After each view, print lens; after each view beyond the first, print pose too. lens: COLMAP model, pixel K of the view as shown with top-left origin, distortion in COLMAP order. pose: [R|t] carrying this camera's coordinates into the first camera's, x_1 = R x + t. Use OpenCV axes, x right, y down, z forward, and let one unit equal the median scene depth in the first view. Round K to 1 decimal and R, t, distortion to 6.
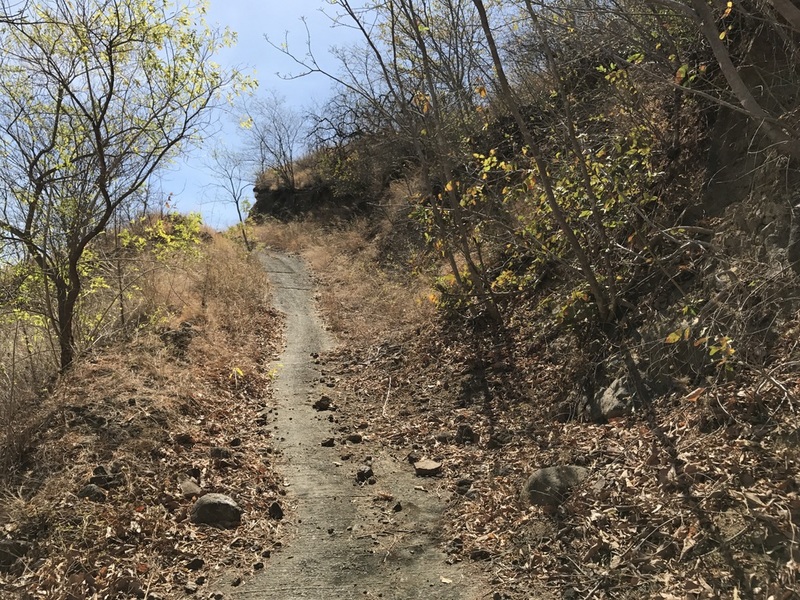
lens RADIAL K [[660.6, 0, 401.0], [0, 660.6, 298.9], [0, 0, 1]] dist [0.025351, -0.012878]
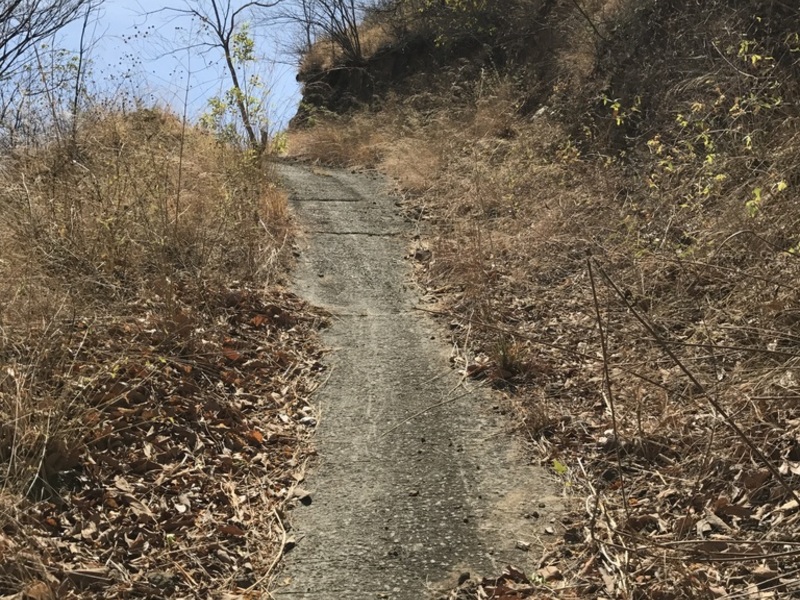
lens RADIAL K [[660.6, 0, 400.6], [0, 660.6, 300.7], [0, 0, 1]] dist [0.025351, -0.012878]
pose [[0.990652, -0.035927, -0.131596, -0.077060], [0.046001, 0.996172, 0.074329, -0.003376], [0.128422, -0.079687, 0.988513, 0.540881]]
